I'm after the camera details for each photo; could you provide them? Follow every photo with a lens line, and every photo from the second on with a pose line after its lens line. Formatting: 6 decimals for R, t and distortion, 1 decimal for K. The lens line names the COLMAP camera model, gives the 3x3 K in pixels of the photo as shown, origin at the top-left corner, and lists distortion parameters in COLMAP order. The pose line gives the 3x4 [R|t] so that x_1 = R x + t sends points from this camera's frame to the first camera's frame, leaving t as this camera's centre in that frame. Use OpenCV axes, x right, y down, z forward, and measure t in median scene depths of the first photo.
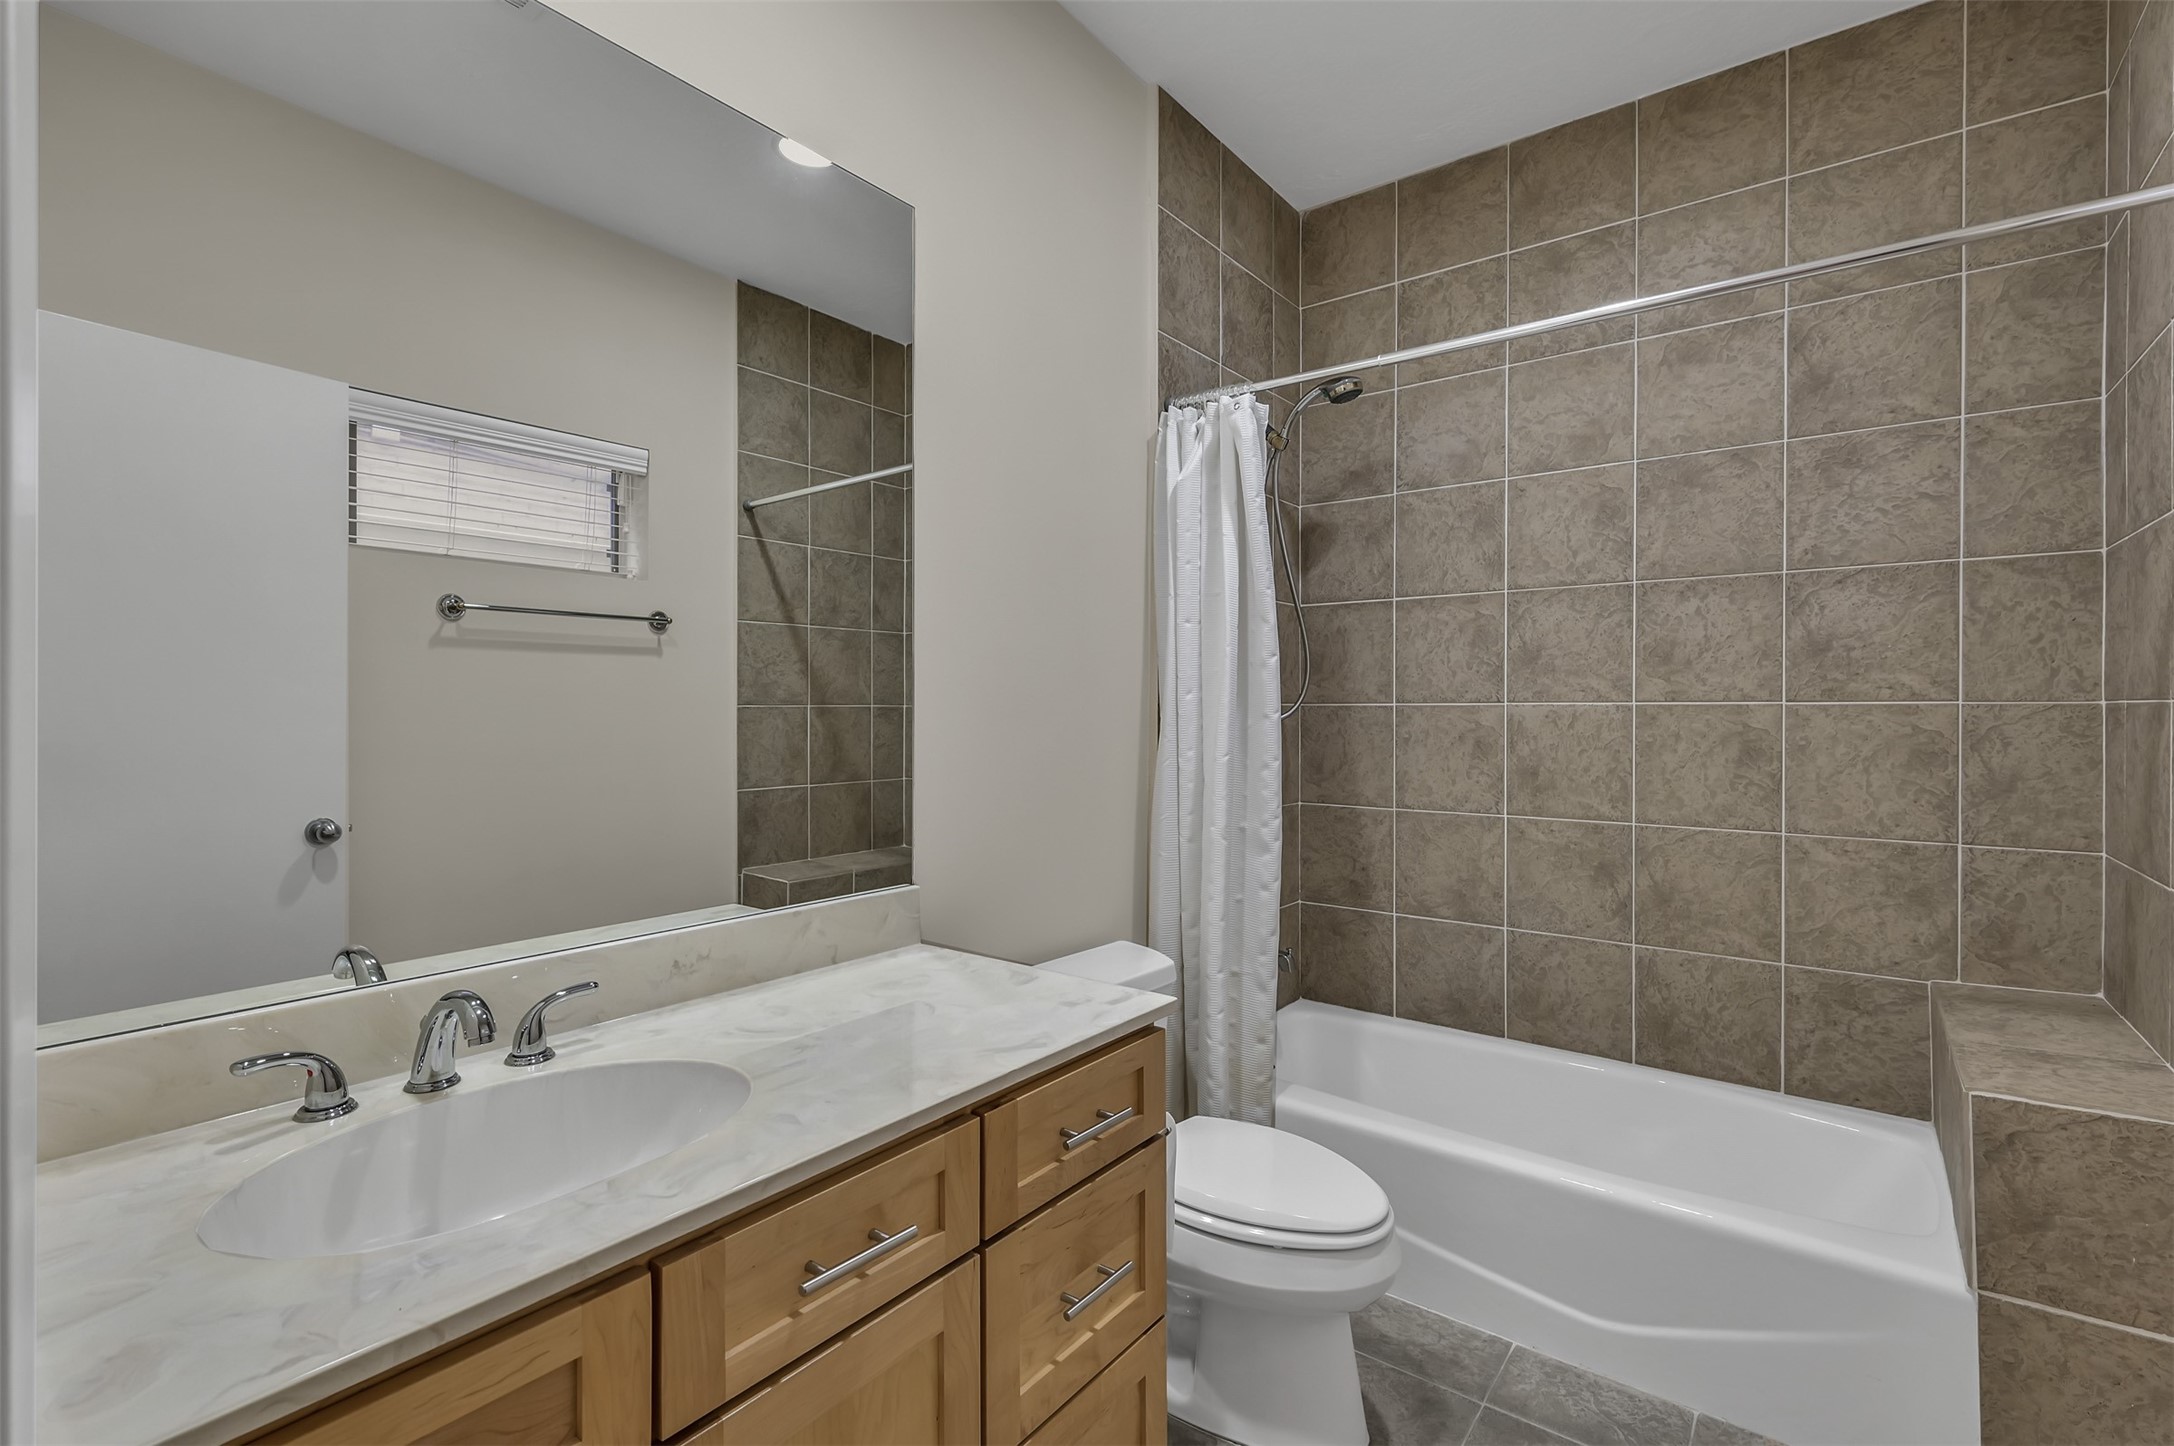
lens RADIAL K [[1014.1, 0, 1072.5], [0, 1014.1, 722.0], [0, 0, 1]] dist [-0.001379, 0.000207]
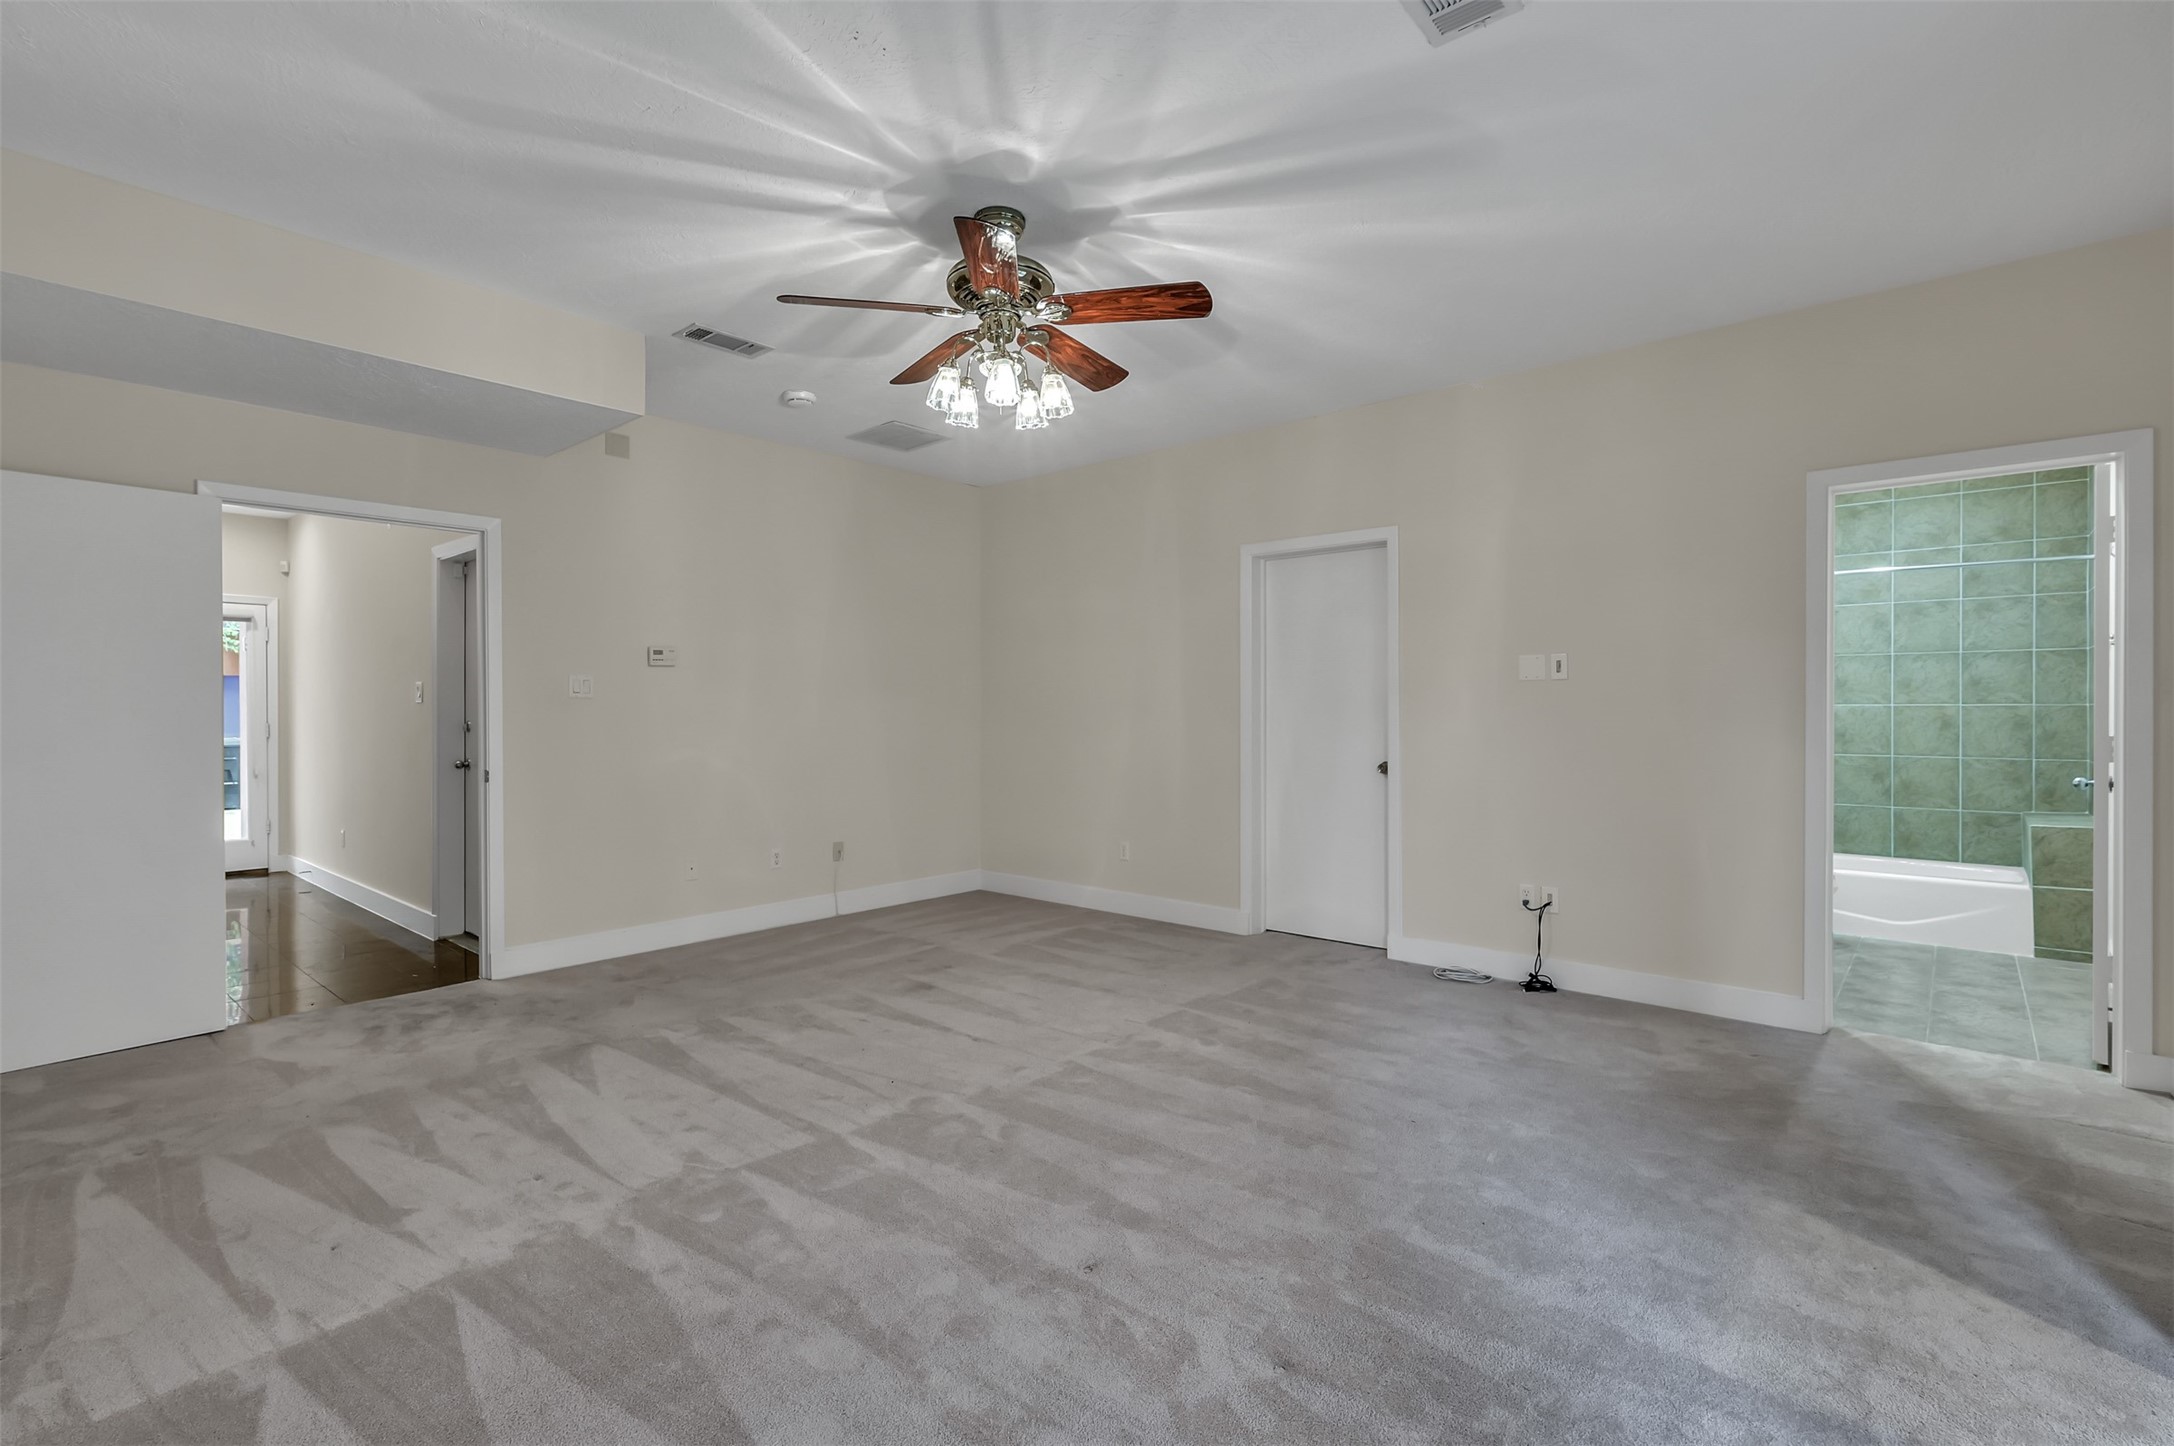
lens RADIAL K [[1014.1, 0, 1093.9], [0, 1014.1, 718.4], [0, 0, 1]] dist [-0.001379, 0.000207]
pose [[0.998097, 0.001029, -0.061653, -1.258161], [-0.001278, 0.999991, -0.004003, 0.027359], [0.061648, 0.004074, 0.998090, -1.600490]]
